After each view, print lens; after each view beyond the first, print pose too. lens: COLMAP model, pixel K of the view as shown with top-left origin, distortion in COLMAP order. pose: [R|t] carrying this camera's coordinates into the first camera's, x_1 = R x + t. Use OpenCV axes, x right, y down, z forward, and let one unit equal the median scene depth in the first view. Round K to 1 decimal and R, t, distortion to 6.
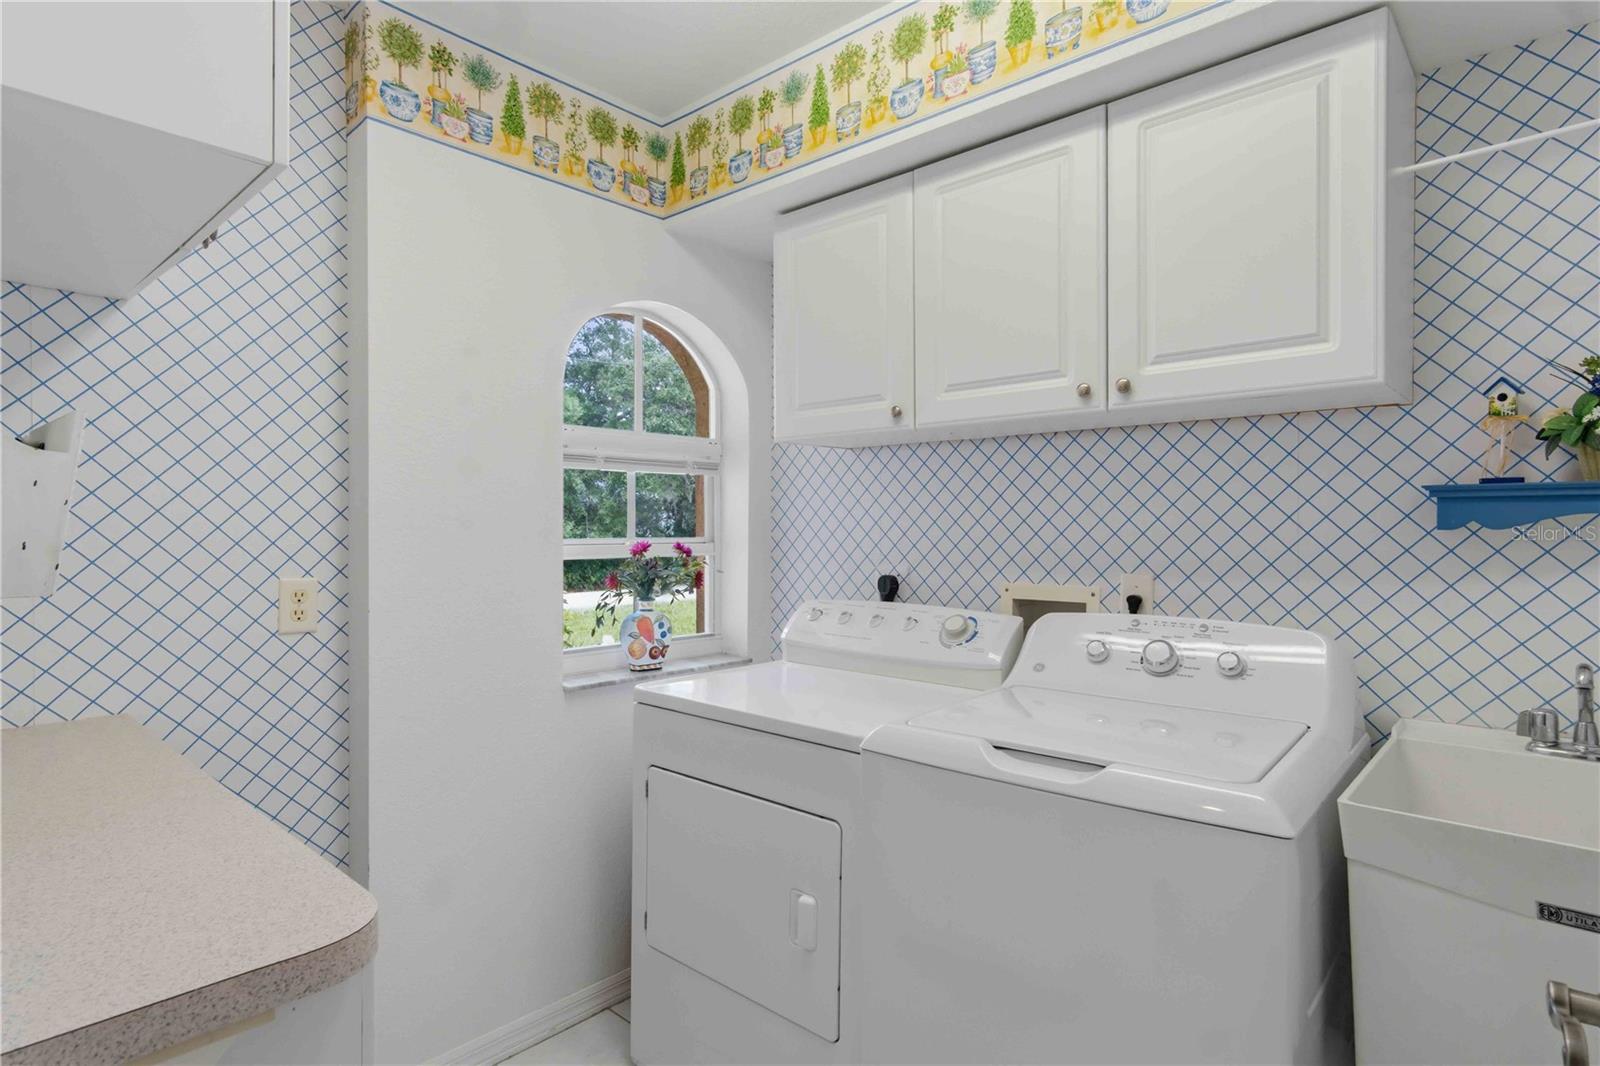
lens RADIAL K [[872.0, 0, 800.0], [0, 872.0, 533.0], [0, 0, 1]] dist [0.020649, 0.000071]
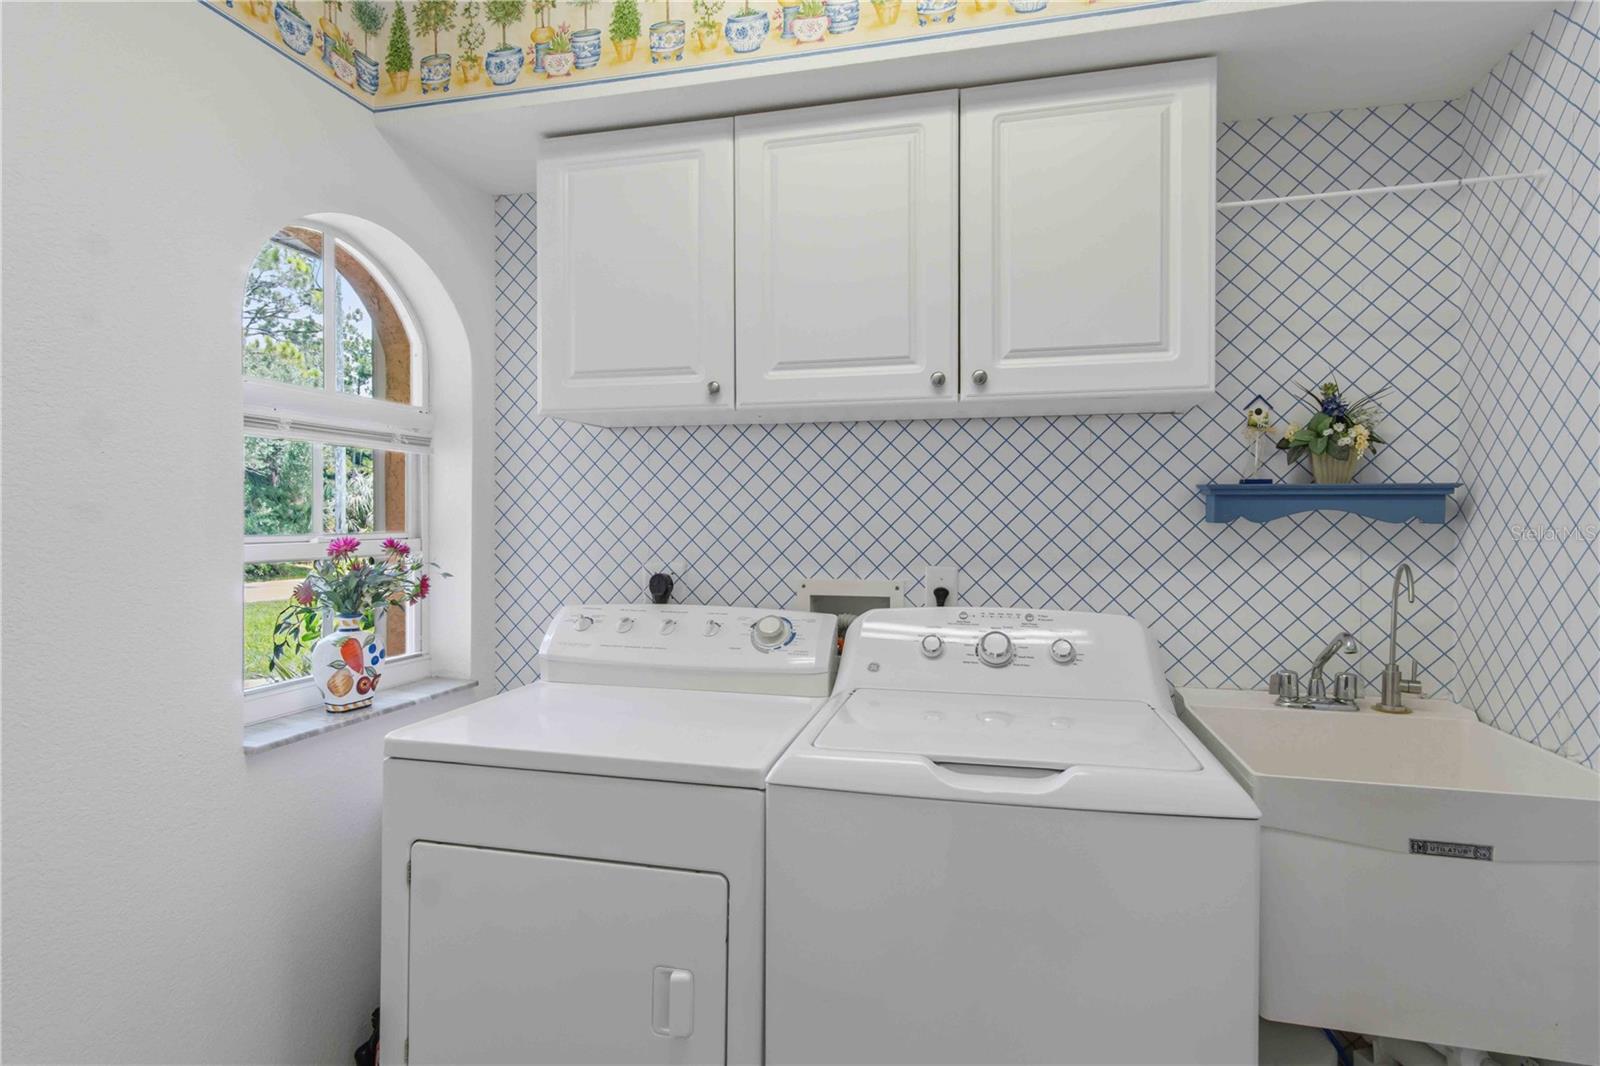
lens RADIAL K [[857.7, 0, 793.4], [0, 857.7, 523.8], [0, 0, 1]] dist [0.010435, -0.000487]
pose [[0.878711, 0.001426, 0.477352, -0.230735], [0.000311, 0.999994, -0.003560, 0.001147], [-0.477354, 0.003277, 0.878705, 0.206063]]
